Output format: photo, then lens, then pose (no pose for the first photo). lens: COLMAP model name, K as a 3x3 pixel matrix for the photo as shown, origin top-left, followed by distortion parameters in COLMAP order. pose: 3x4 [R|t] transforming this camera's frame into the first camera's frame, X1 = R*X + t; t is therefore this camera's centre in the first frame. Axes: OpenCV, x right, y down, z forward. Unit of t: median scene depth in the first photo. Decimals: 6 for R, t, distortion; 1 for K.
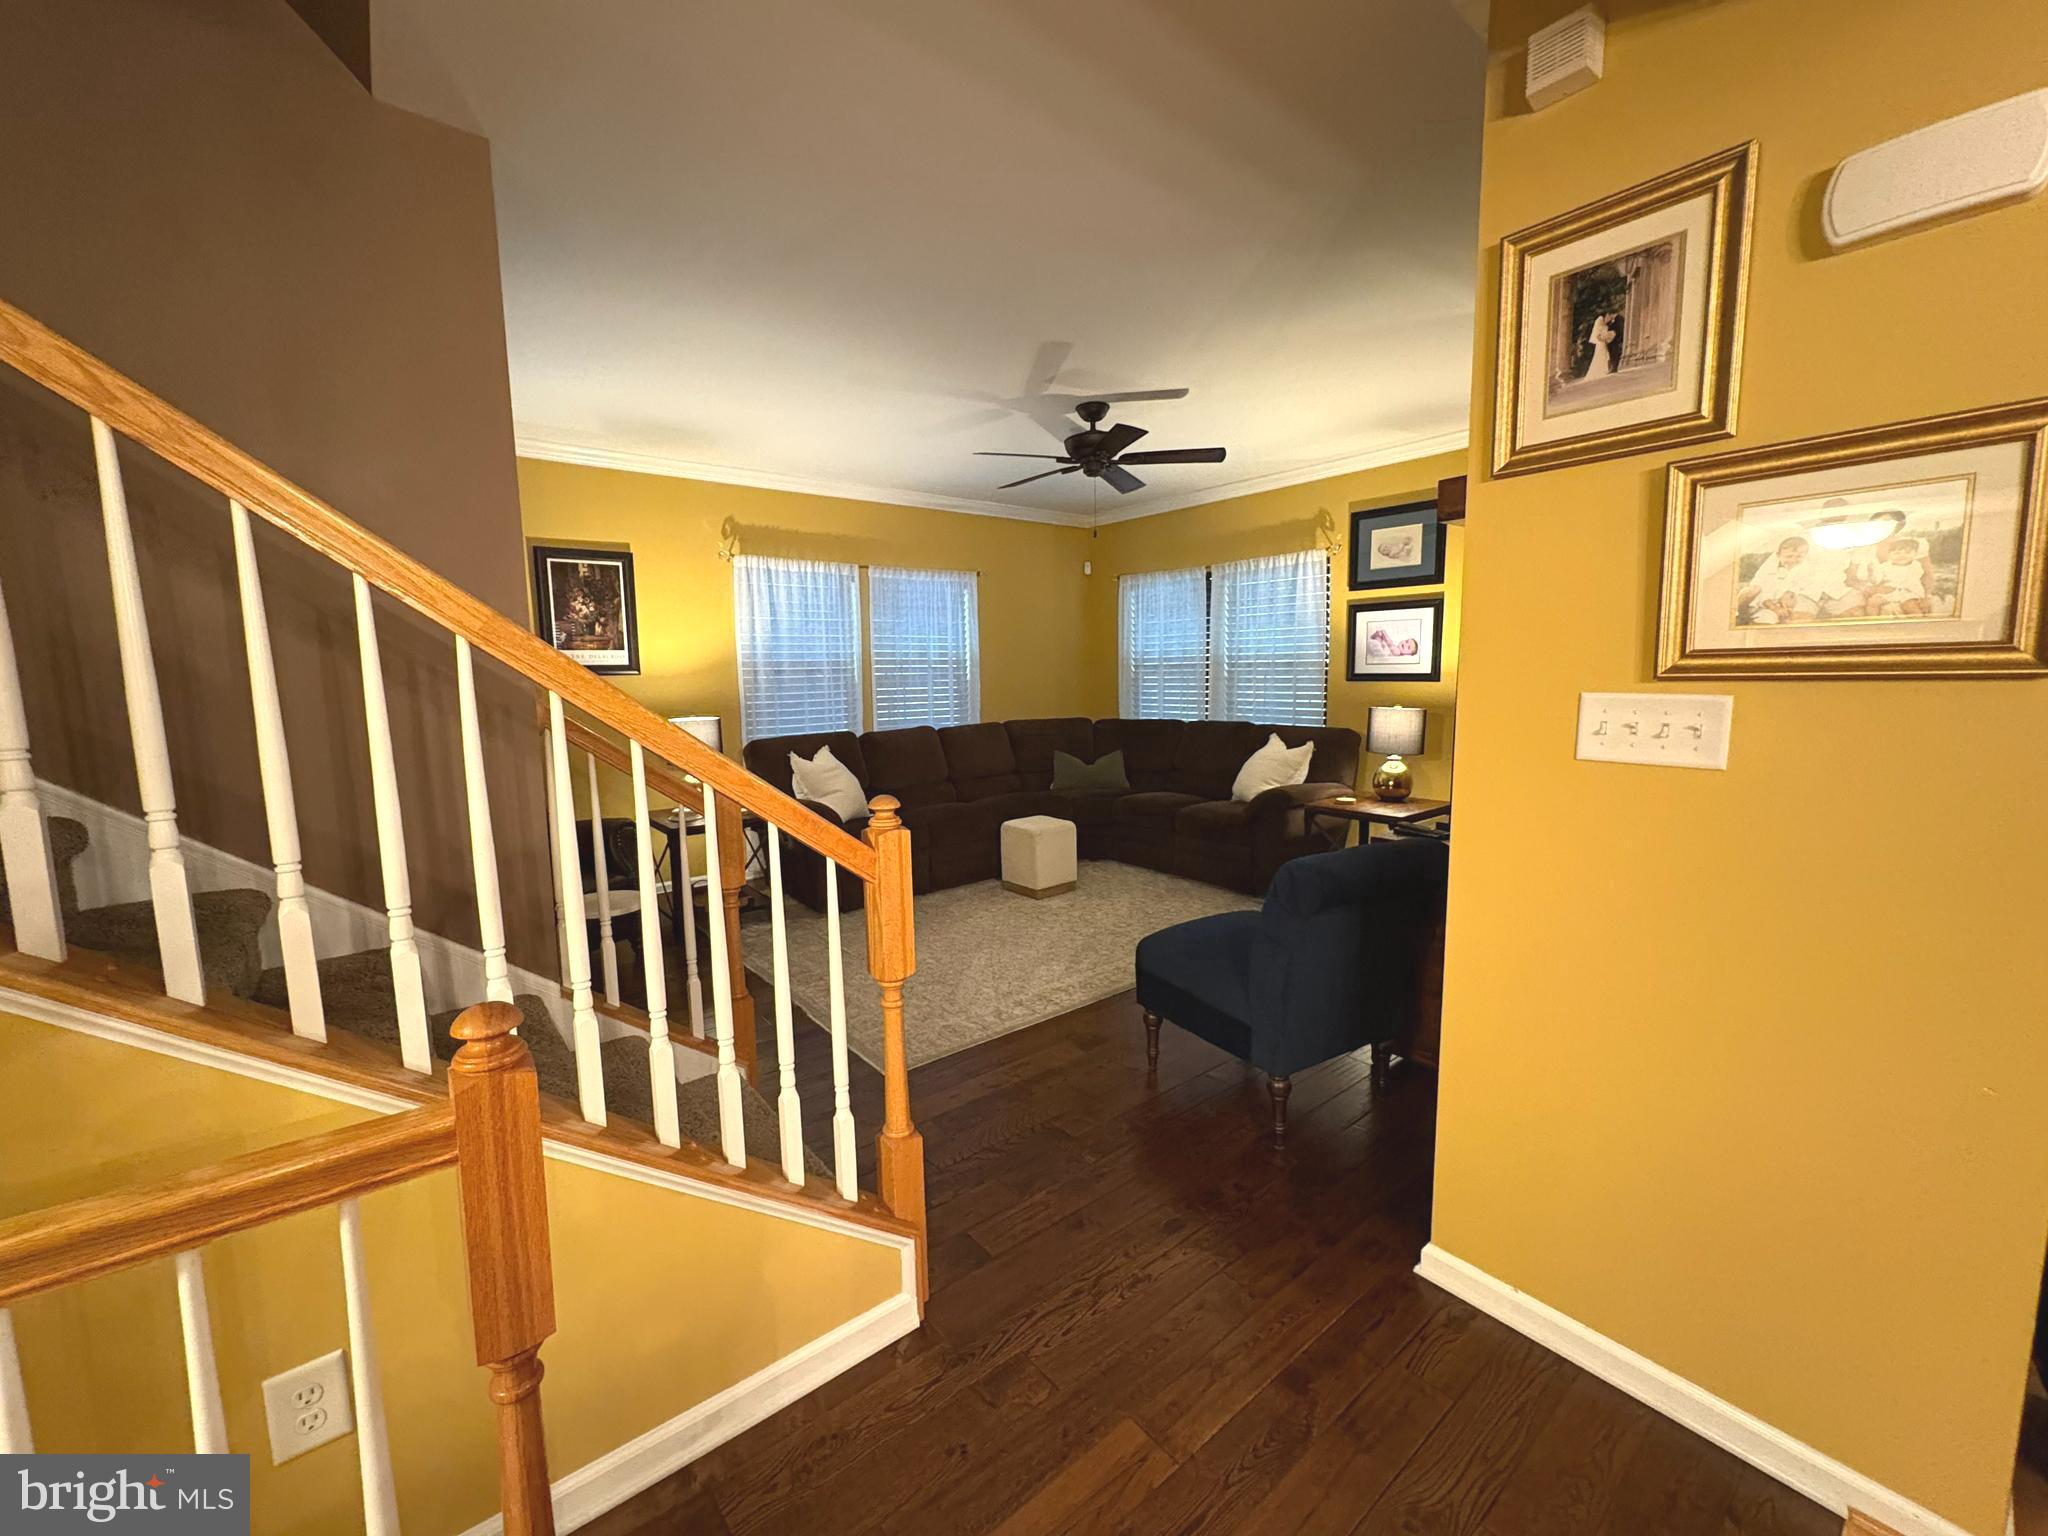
lens RADIAL K [[815.9, 0, 1027.6], [0, 815.9, 759.0], [0, 0, 1]] dist [0.001284, 0.000146]
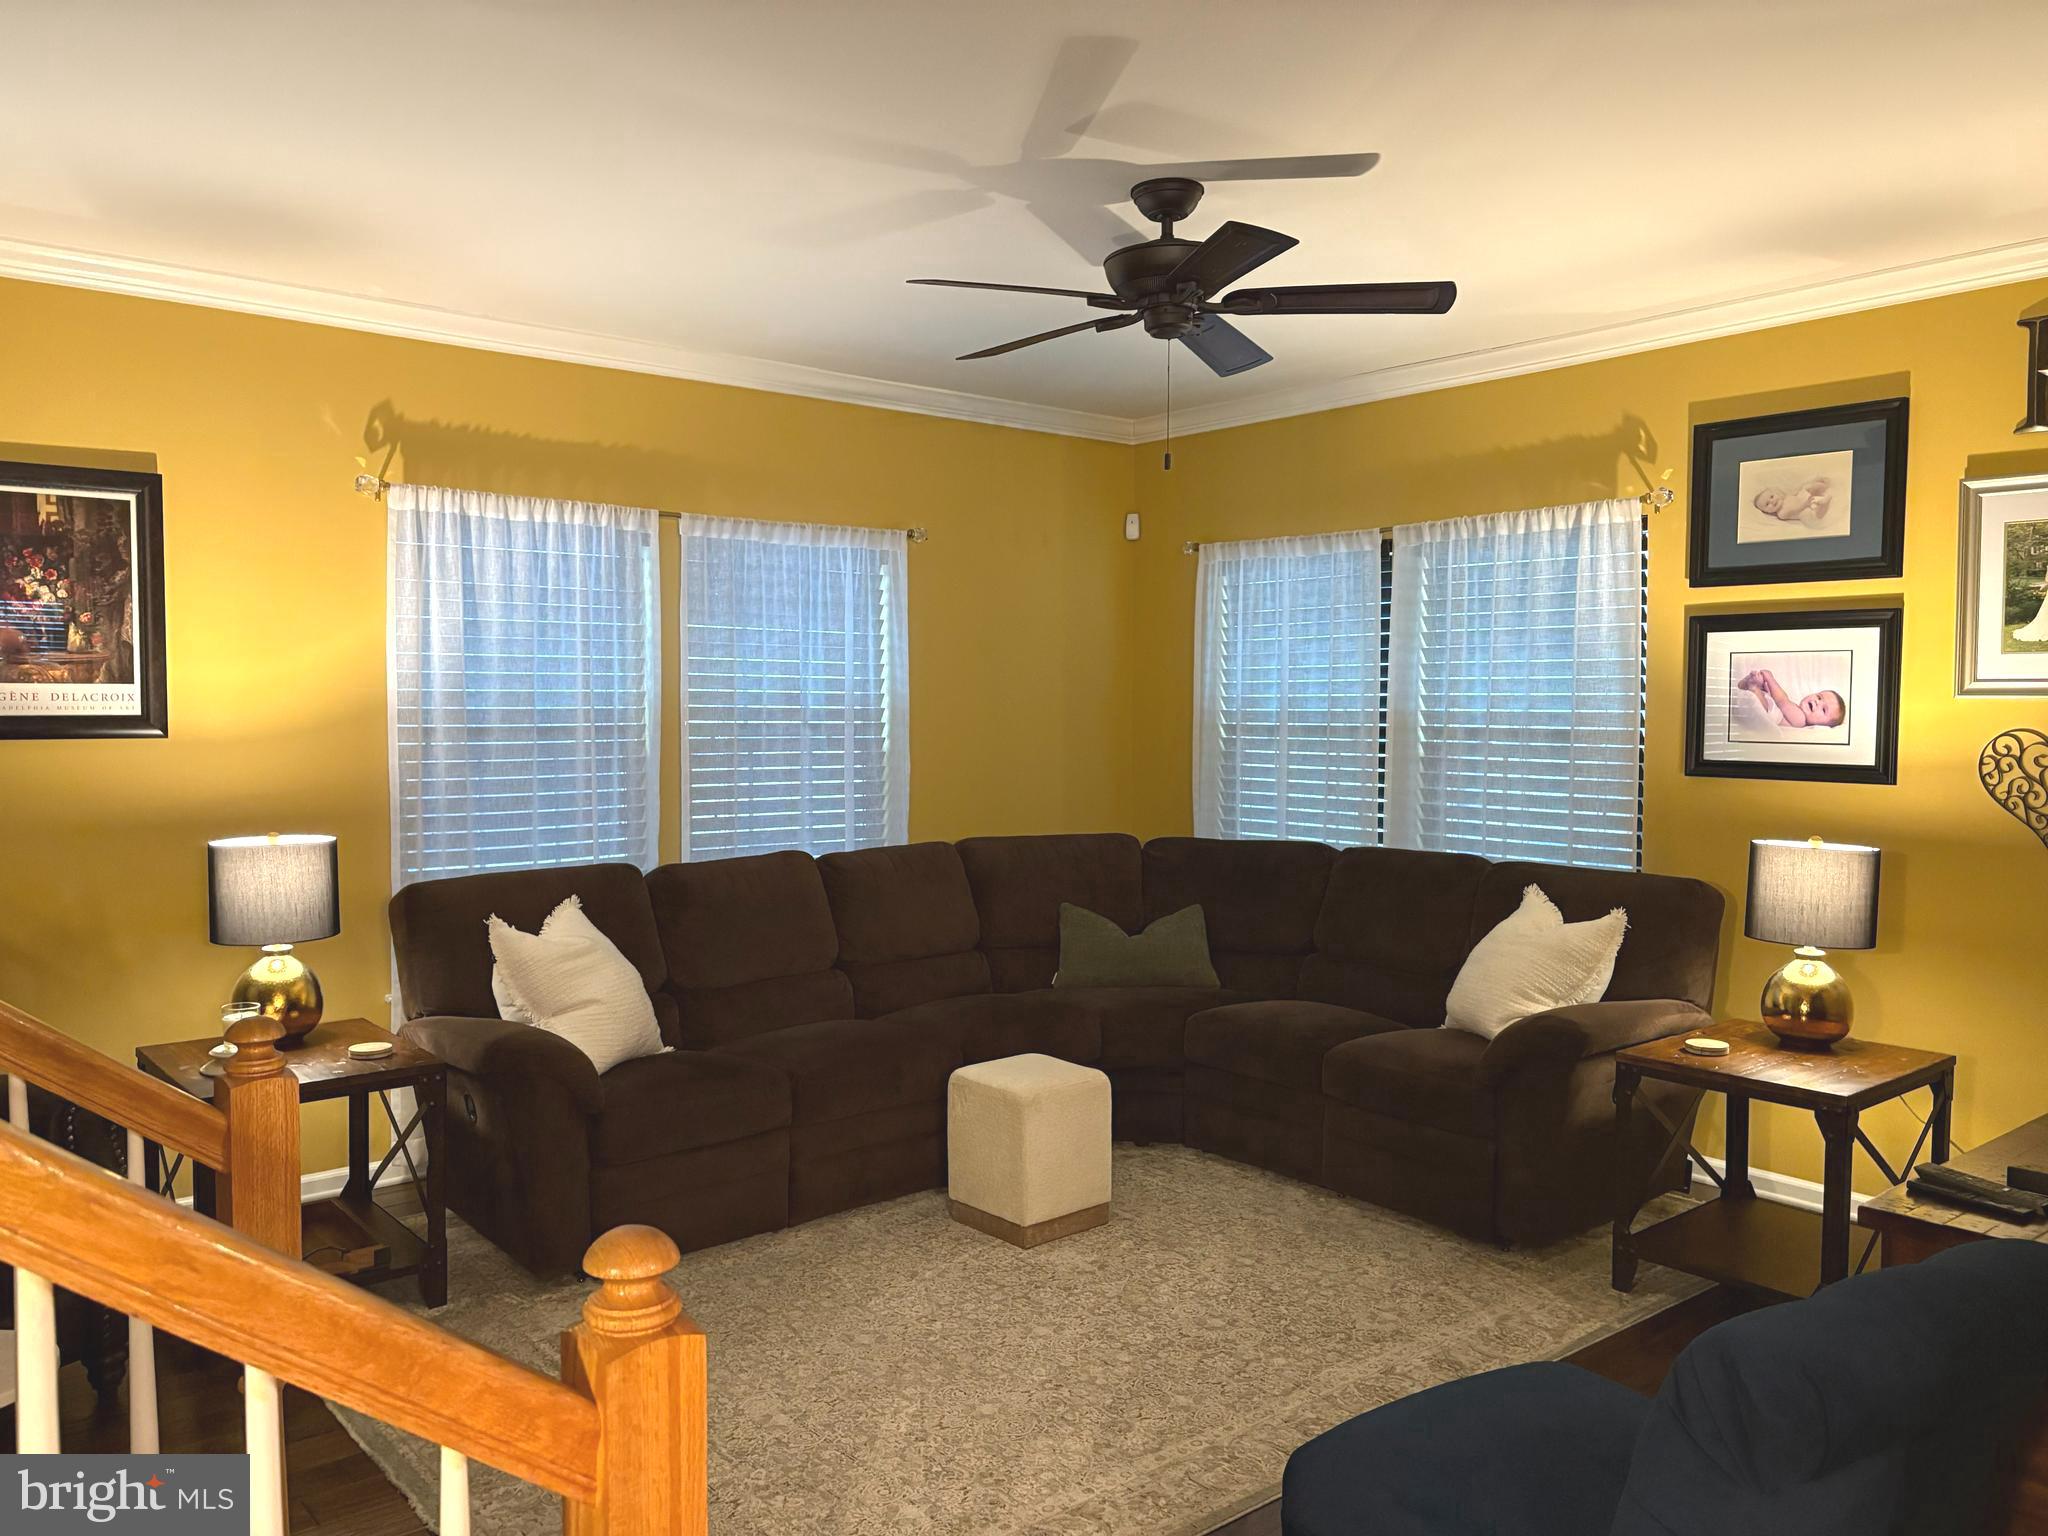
lens RADIAL K [[1548.2, 0, 1024.0], [0, 1548.2, 768.0], [0, 0, 1]] dist [0.048023, -0.045767]
pose [[0.999652, 0.018527, 0.018781, -0.009718], [-0.017237, 0.997627, -0.066655, -0.035383], [-0.019972, 0.066308, 0.997599, 0.114599]]
